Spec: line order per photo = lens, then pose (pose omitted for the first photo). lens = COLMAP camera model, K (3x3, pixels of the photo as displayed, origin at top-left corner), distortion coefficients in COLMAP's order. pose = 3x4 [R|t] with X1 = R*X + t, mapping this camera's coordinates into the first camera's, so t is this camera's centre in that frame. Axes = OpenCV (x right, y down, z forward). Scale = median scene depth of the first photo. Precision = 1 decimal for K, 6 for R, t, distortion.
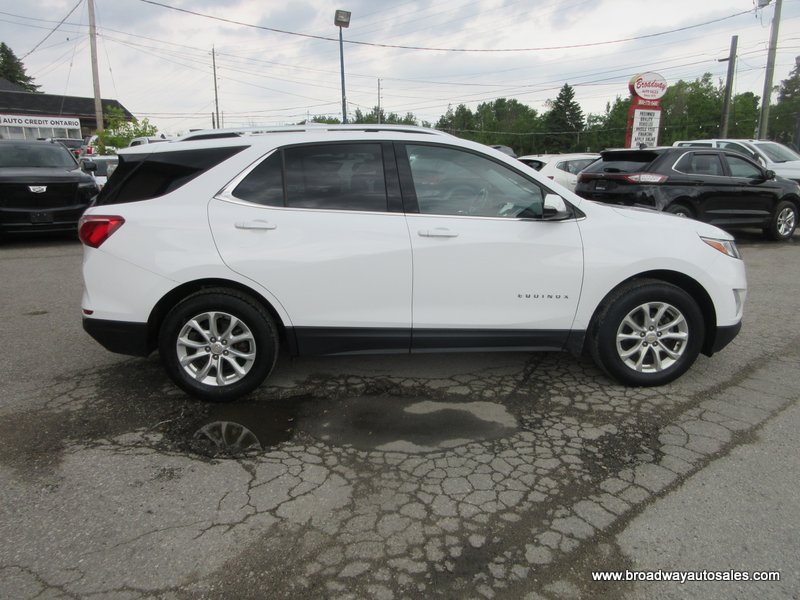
lens RADIAL K [[602.0, 0, 396.3], [0, 602.0, 301.9], [0, 0, 1]] dist [0.021309, -0.015908]
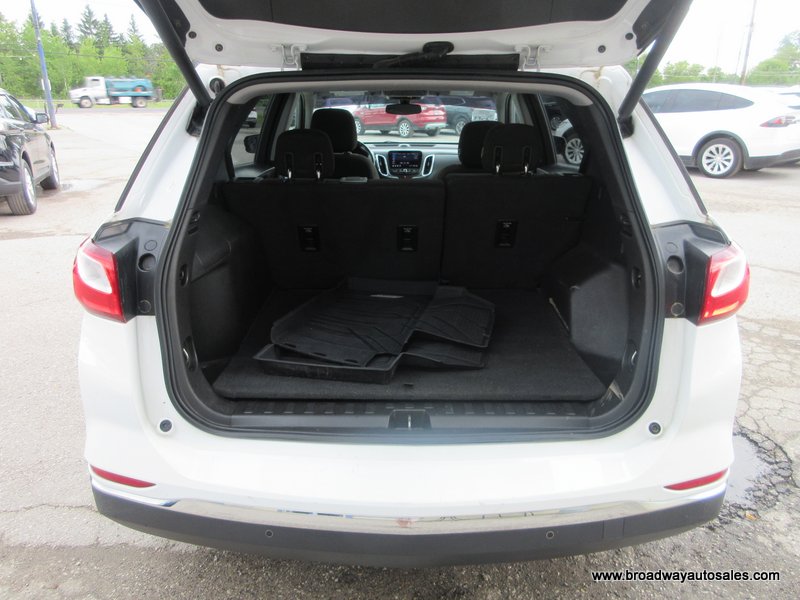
lens RADIAL K [[602.0, 0, 403.9], [0, 602.0, 301.0], [0, 0, 1]] dist [0.021309, -0.015908]
pose [[0.066496, -0.313686, 0.947195, -0.797631], [0.230719, 0.928403, 0.291266, -0.237778], [-0.970746, 0.199168, 0.134108, 1.017189]]
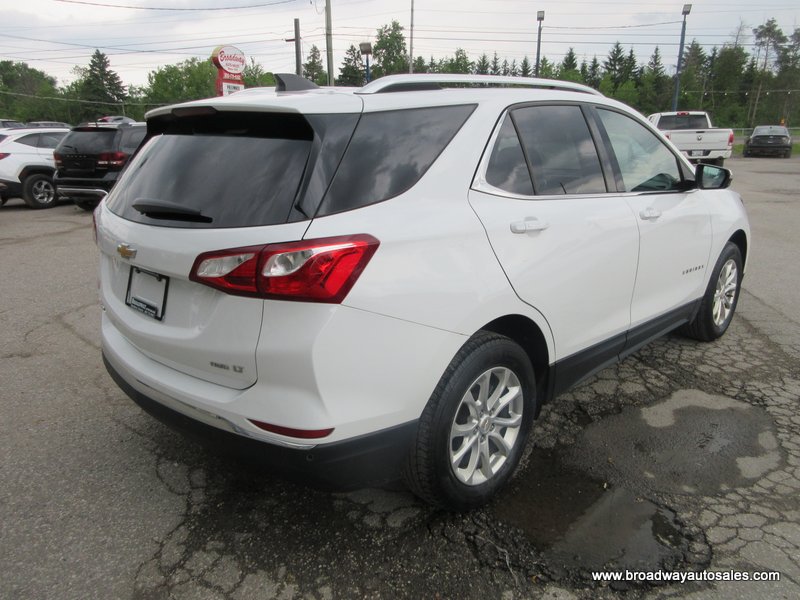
lens RADIAL K [[602.0, 0, 392.3], [0, 602.0, 302.8], [0, 0, 1]] dist [0.021309, -0.015908]
pose [[0.752770, -0.181406, 0.632795, -0.680331], [0.155560, 0.983075, 0.096769, -0.114745], [-0.639640, 0.025592, 0.768249, 0.514668]]
